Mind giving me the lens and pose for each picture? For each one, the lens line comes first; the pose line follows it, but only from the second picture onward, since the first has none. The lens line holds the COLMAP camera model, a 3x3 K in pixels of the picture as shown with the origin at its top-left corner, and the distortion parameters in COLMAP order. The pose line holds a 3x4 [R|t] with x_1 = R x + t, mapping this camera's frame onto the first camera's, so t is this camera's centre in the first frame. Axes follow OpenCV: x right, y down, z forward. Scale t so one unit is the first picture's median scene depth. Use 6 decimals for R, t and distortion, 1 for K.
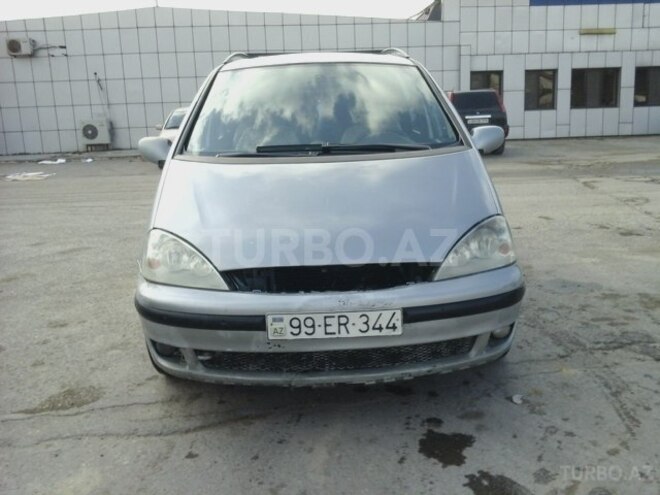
lens RADIAL K [[632.6, 0, 330.0], [0, 632.6, 247.5], [0, 0, 1]] dist [0.008104, 0.003057]
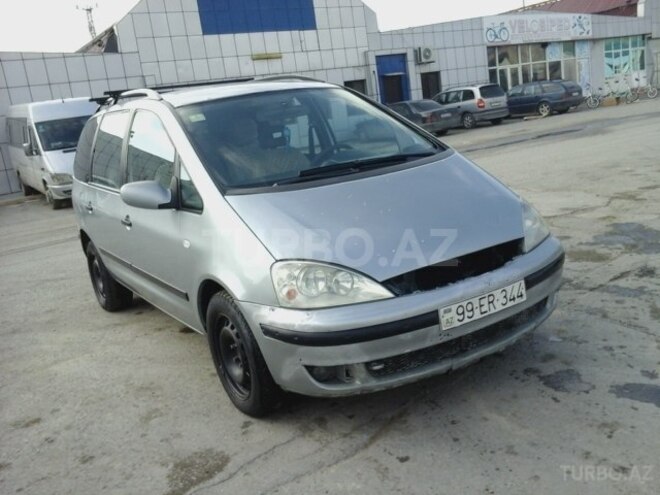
lens RADIAL K [[631.5, 0, 330.0], [0, 631.5, 247.5], [0, 0, 1]] dist [0.100062, -0.250574]
pose [[0.860609, -0.188080, 0.473263, -0.715937], [0.208625, 0.977952, 0.009273, -0.045989], [-0.464572, 0.090754, 0.880873, 0.092516]]
